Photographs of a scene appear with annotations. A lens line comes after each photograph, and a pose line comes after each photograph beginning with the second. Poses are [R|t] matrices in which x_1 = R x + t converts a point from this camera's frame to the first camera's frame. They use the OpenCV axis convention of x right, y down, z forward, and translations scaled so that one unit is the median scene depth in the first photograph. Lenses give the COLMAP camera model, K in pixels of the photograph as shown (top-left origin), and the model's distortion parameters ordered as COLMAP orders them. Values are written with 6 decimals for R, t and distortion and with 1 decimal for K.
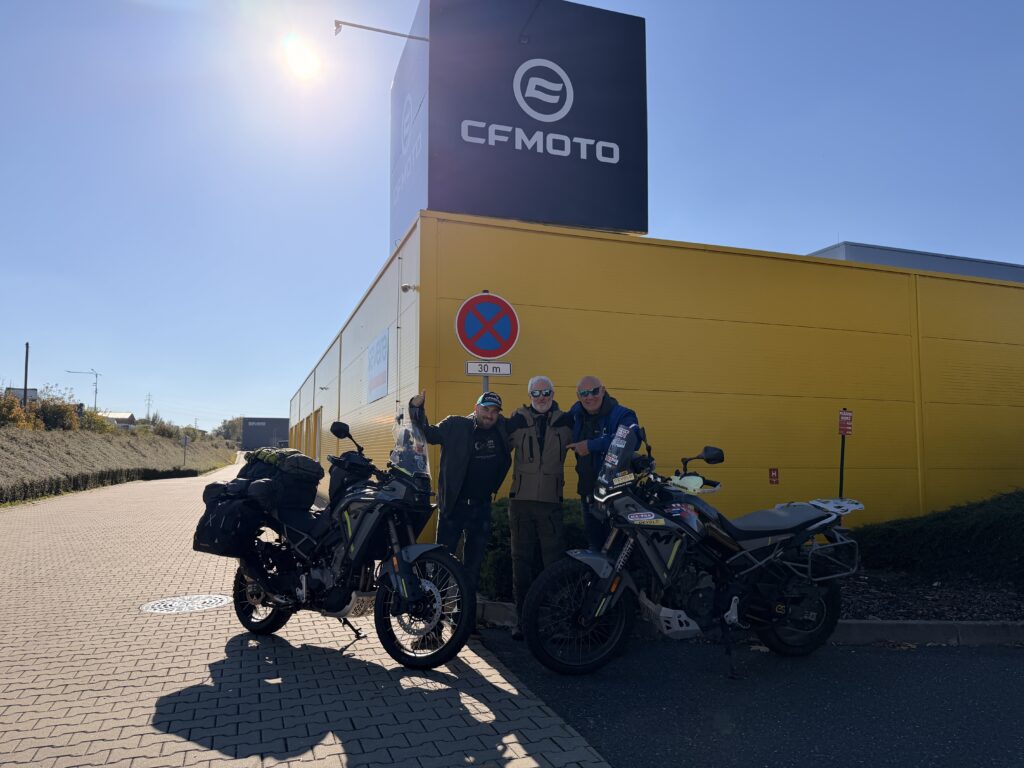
lens RADIAL K [[711.2, 0, 511.3], [0, 711.2, 377.5], [0, 0, 1]] dist [0.085946, -0.001972]
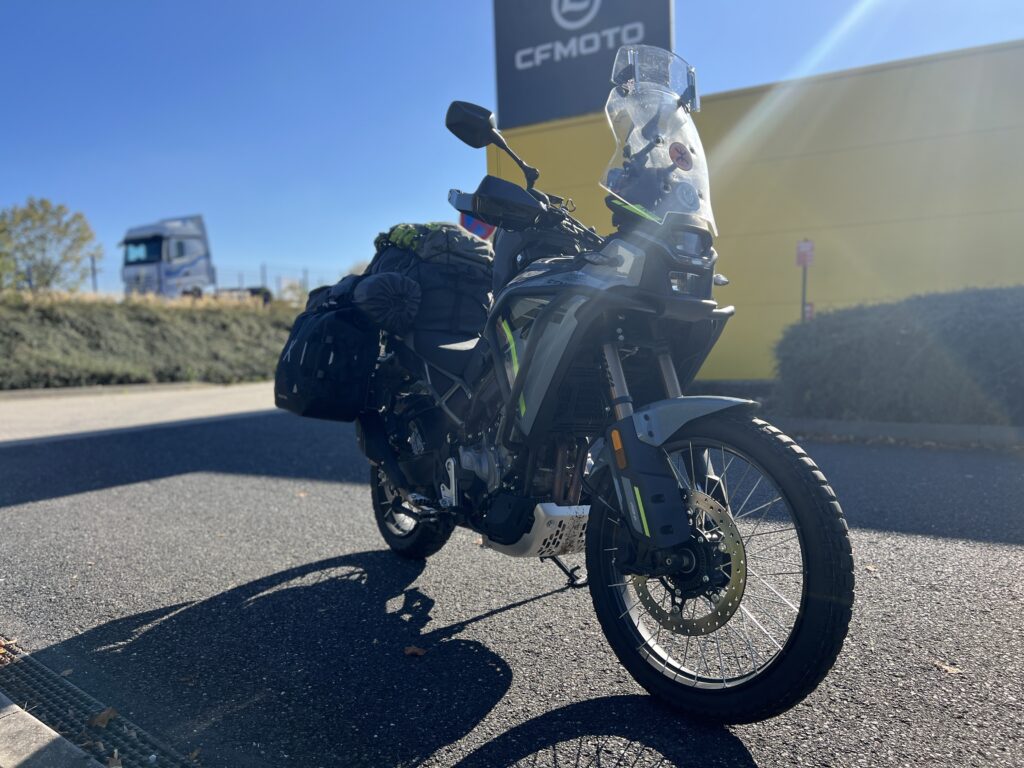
lens RADIAL K [[781.3, 0, 511.2], [0, 781.3, 381.0], [0, 0, 1]] dist [0.043061, -0.034108]
pose [[0.922947, 0.004443, -0.384901, -0.051274], [0.066564, 0.983027, 0.170960, 0.141039], [0.379127, -0.183408, 0.906986, 0.572766]]
